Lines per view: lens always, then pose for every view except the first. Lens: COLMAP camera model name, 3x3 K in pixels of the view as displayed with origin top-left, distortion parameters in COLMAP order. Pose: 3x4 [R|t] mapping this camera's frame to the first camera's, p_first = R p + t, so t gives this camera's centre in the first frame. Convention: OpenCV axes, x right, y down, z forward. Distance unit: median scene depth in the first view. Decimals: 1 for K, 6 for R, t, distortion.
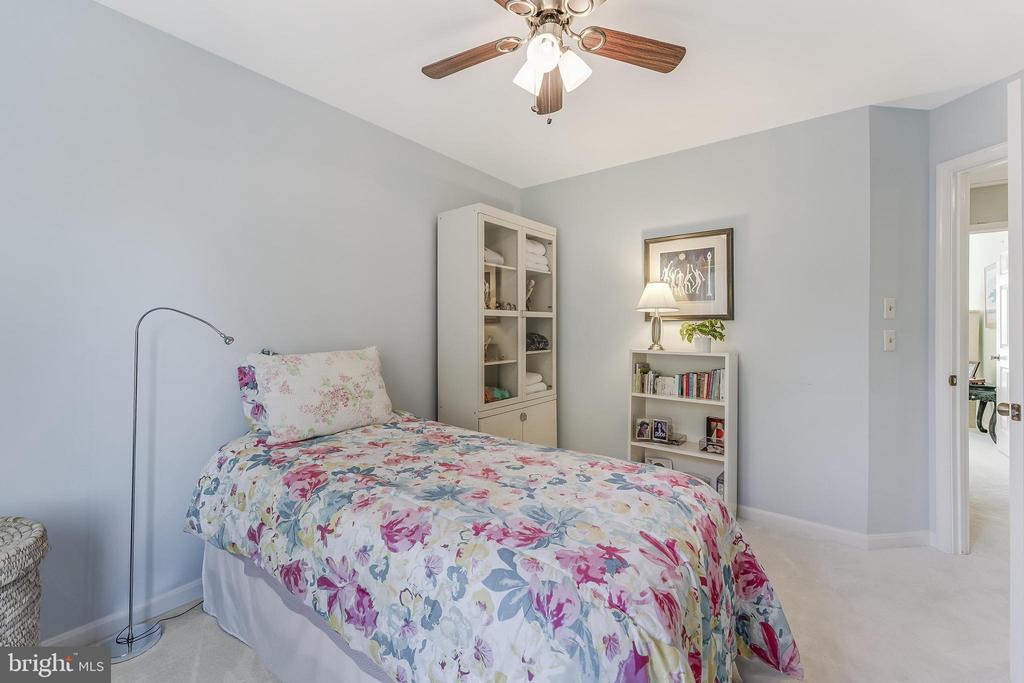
lens RADIAL K [[420.6, 0, 511.6], [0, 420.6, 324.0], [0, 0, 1]] dist [0.000303, 0.000053]
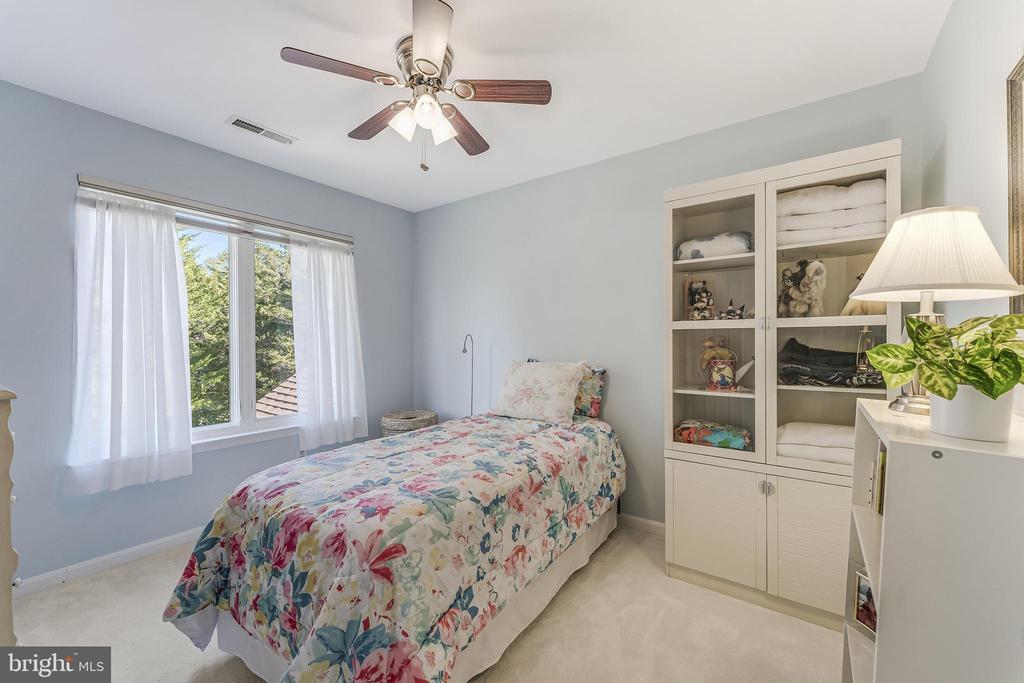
lens RADIAL K [[412.4, 0, 512.0], [0, 412.4, 341.5], [0, 0, 1]] dist [-0.000124, 0.000006]
pose [[0.041154, -0.004009, -0.999145, 1.216001], [0.001623, 0.999991, -0.003946, 0.008222], [0.999151, -0.001459, 0.041161, 1.157772]]
